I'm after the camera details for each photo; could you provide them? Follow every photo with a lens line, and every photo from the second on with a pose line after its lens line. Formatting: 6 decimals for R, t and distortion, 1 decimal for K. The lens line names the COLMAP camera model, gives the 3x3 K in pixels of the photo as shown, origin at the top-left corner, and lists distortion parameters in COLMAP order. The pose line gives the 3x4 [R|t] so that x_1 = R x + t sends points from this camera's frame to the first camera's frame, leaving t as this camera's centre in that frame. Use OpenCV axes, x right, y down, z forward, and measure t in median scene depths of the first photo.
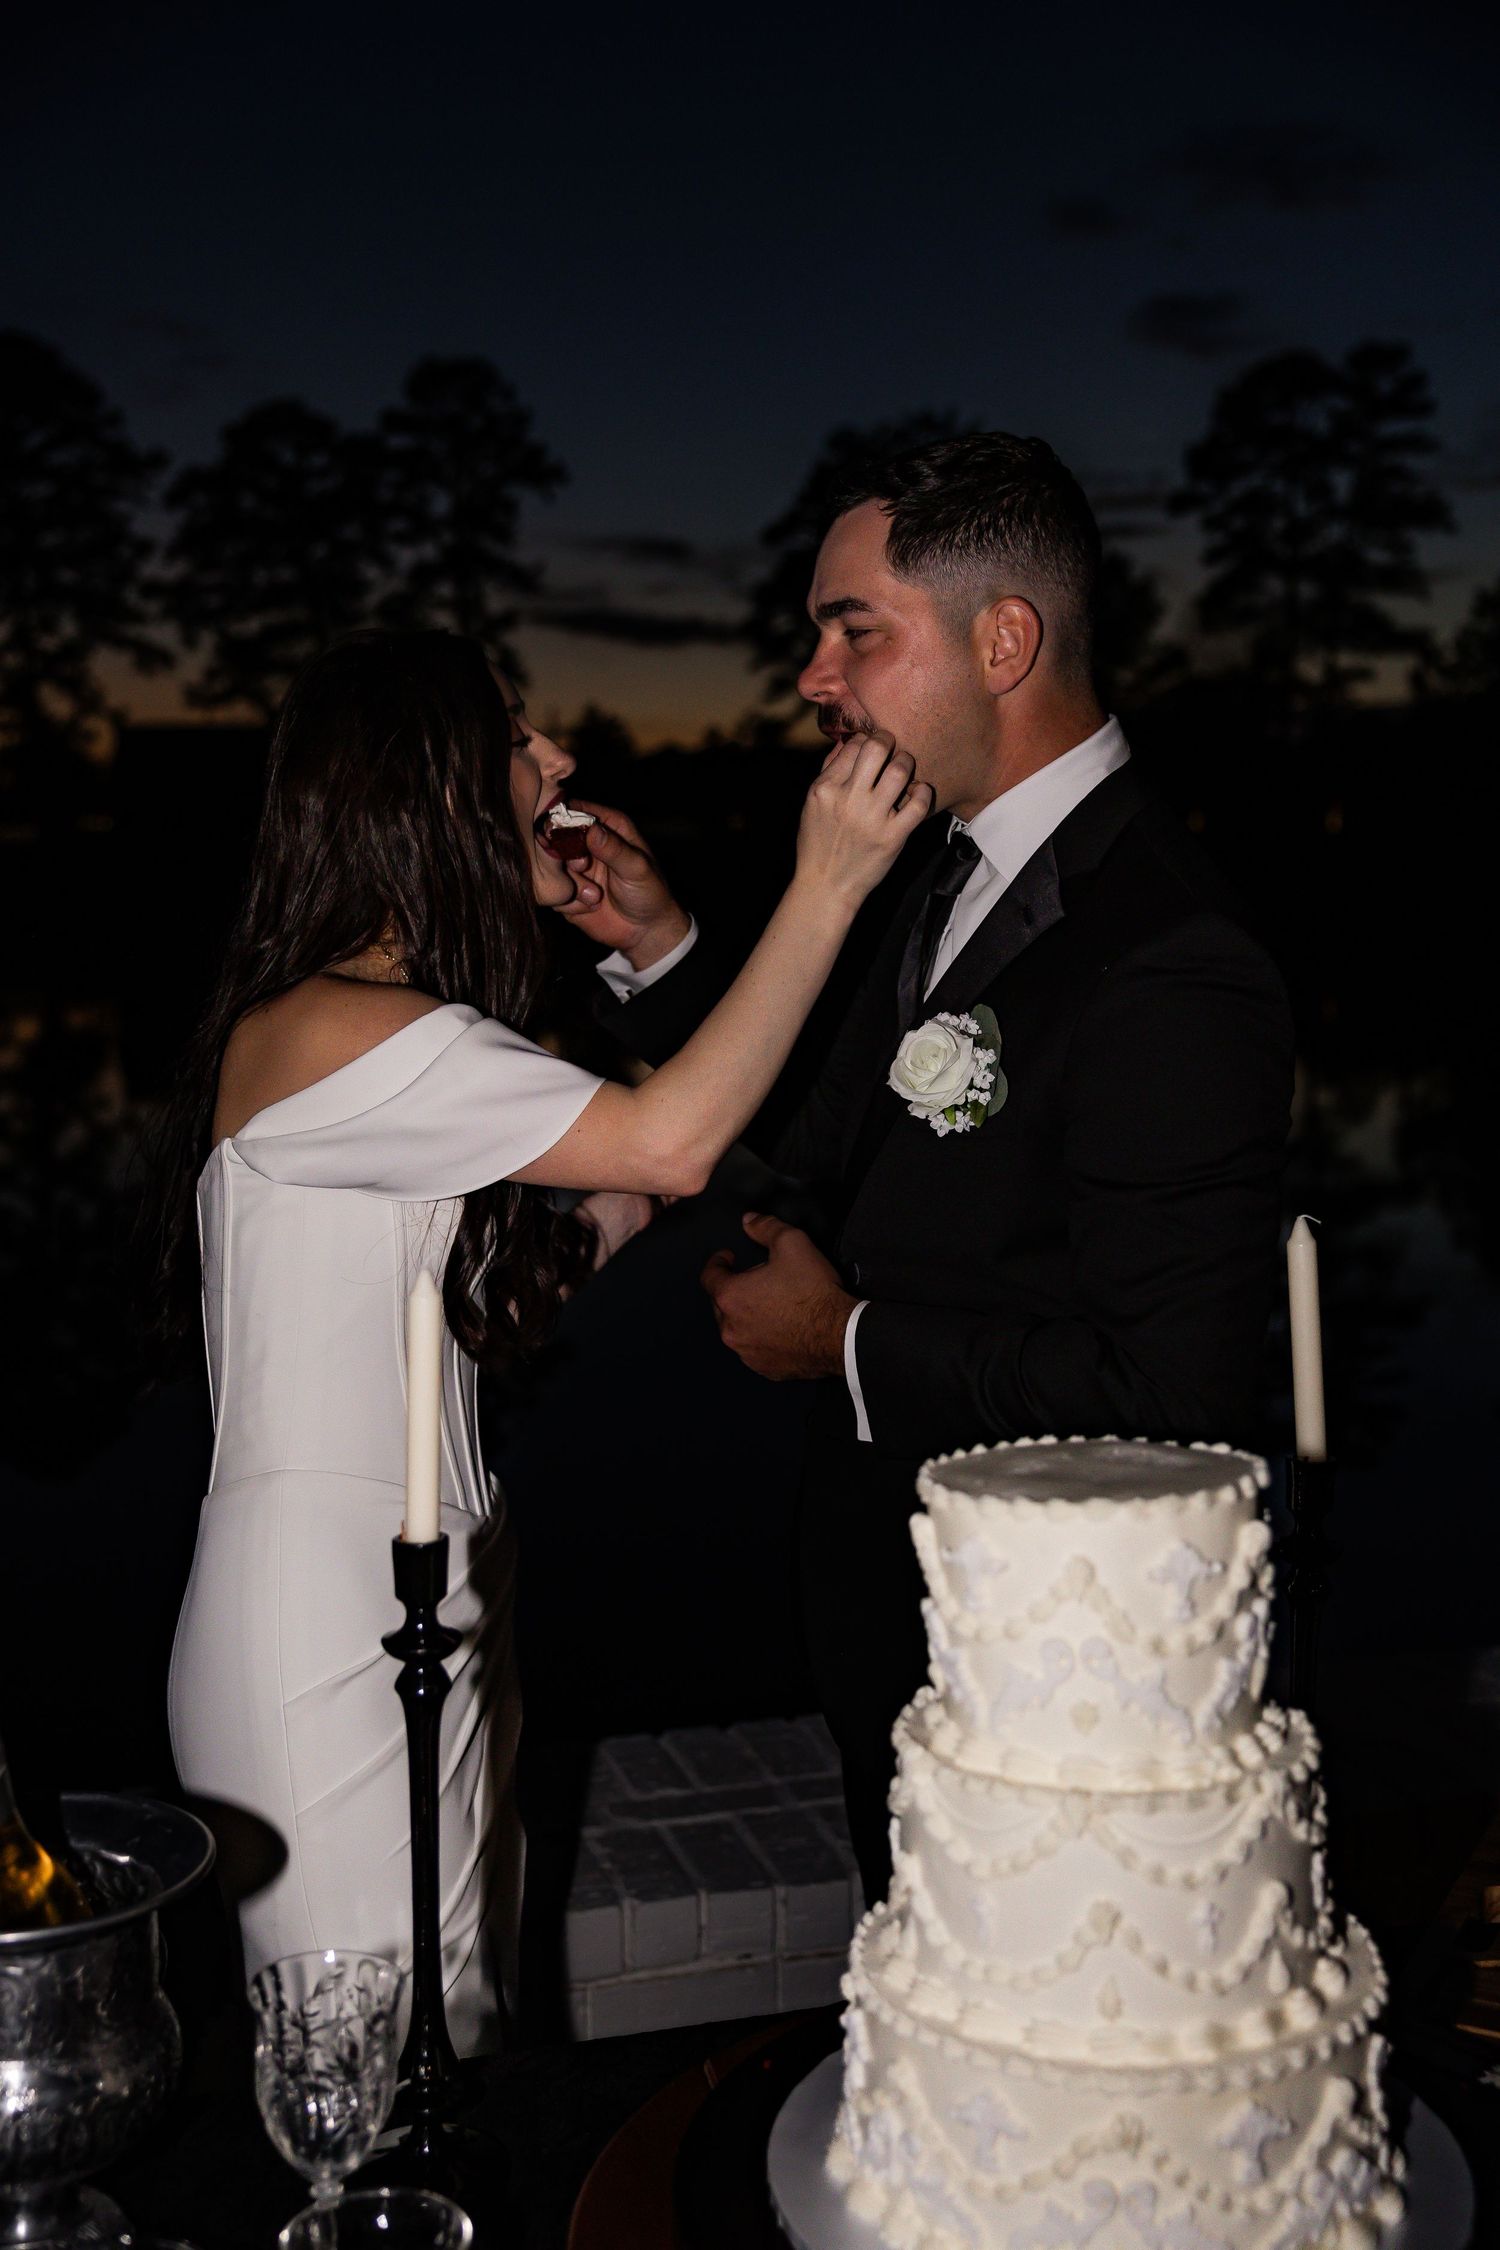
lens RADIAL K [[2731.9, 0, 740.1], [0, 2731.9, 1136.1], [0, 0, 1]] dist [0.083803, 0.000000]
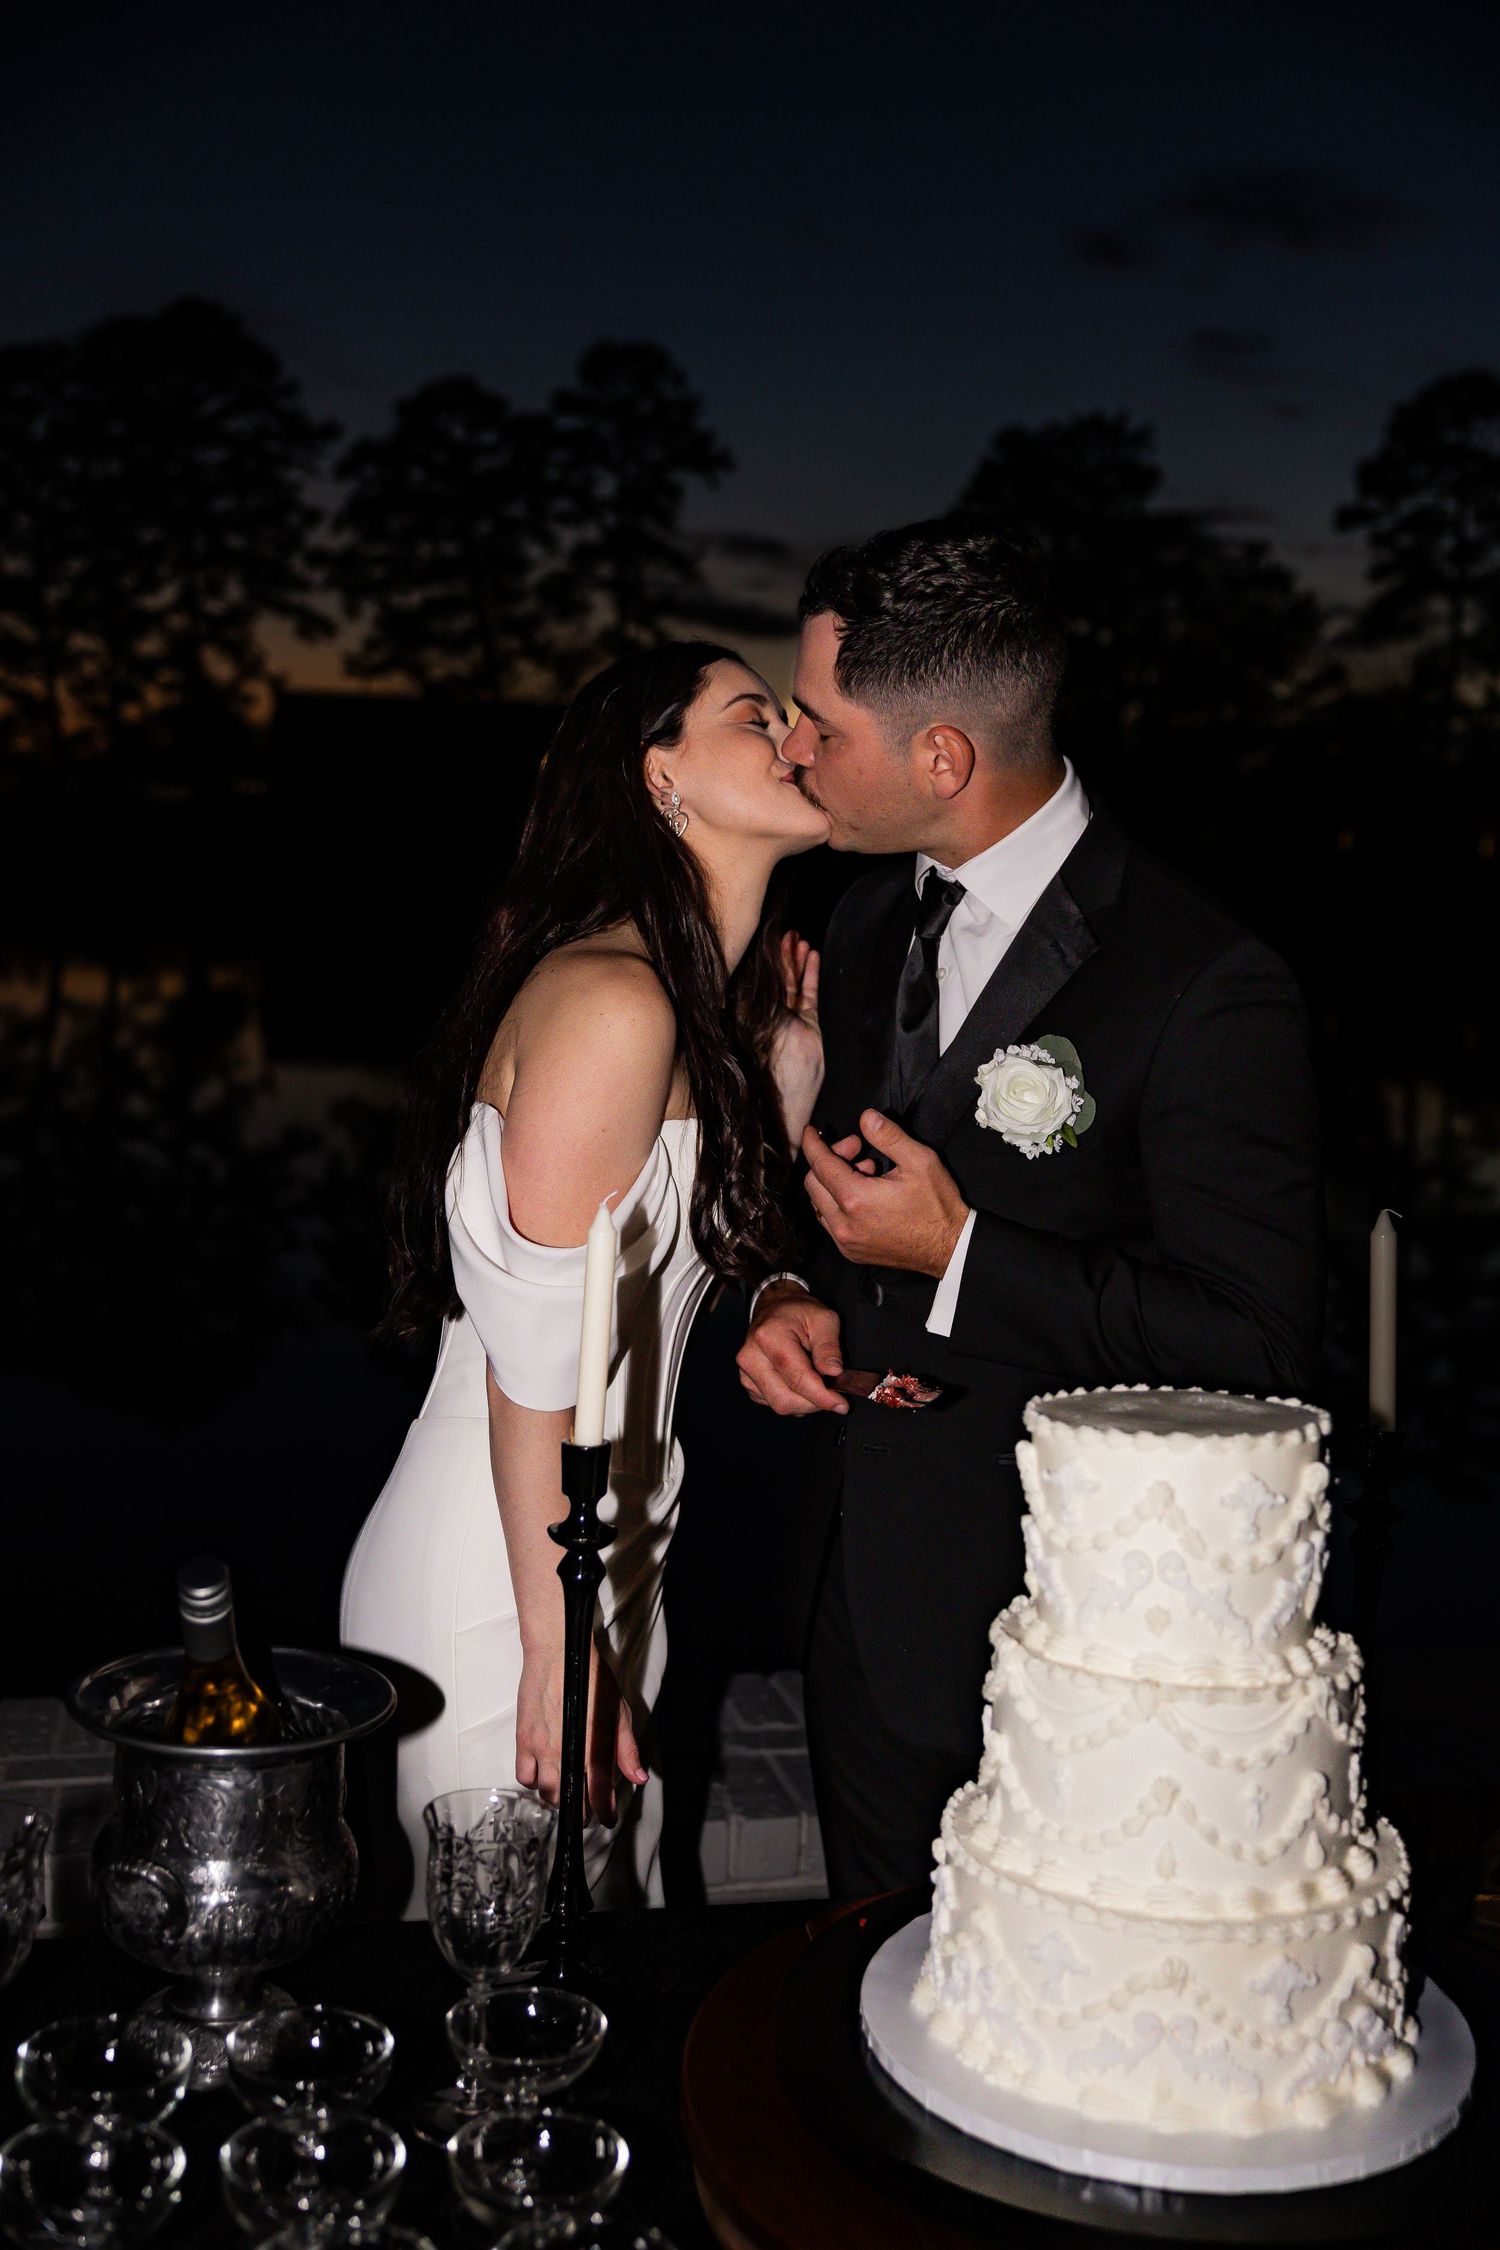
lens RADIAL K [[2836.1, 0, 733.2], [0, 2836.1, 1126.4], [0, 0, 1]] dist [0.087454, 0.000000]
pose [[0.997369, 0.056564, -0.045338, -0.009253], [-0.056692, 0.998391, -0.001522, 0.013411], [0.045179, 0.004089, 0.998971, -0.183226]]
